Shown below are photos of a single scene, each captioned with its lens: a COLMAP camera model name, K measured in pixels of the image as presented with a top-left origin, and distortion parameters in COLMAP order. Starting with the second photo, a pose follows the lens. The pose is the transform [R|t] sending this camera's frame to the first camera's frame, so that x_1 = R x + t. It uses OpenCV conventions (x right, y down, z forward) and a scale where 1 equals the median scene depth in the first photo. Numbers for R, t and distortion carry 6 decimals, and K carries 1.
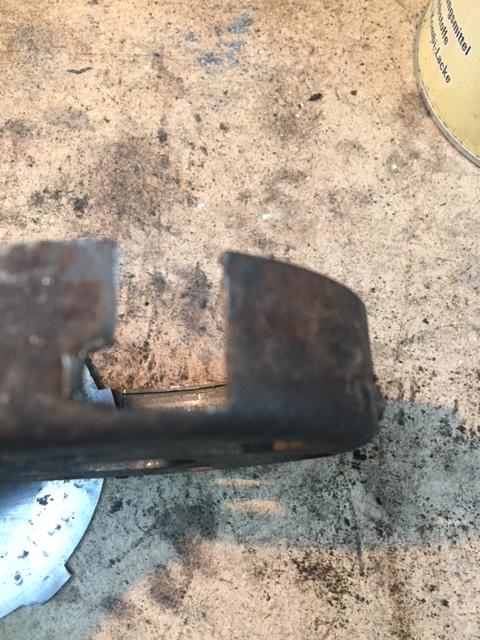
lens RADIAL K [[604.0, 0, 240.0], [0, 604.0, 320.0], [0, 0, 1]] dist [0.041935, -0.019418]
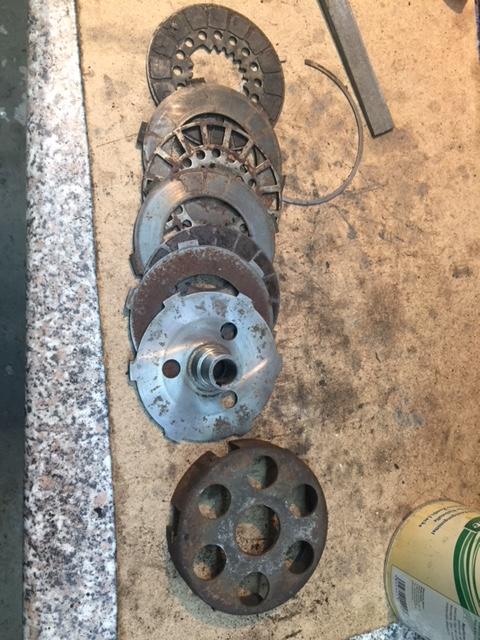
lens RADIAL K [[604.0, 0, 240.0], [0, 604.0, 320.0], [0, 0, 1]] dist [0.041935, -0.019418]
pose [[0.280065, 0.959212, 0.038407, -0.618435], [-0.949651, 0.282683, -0.135105, 0.305460], [-0.140452, 0.001365, 0.990087, -1.058020]]
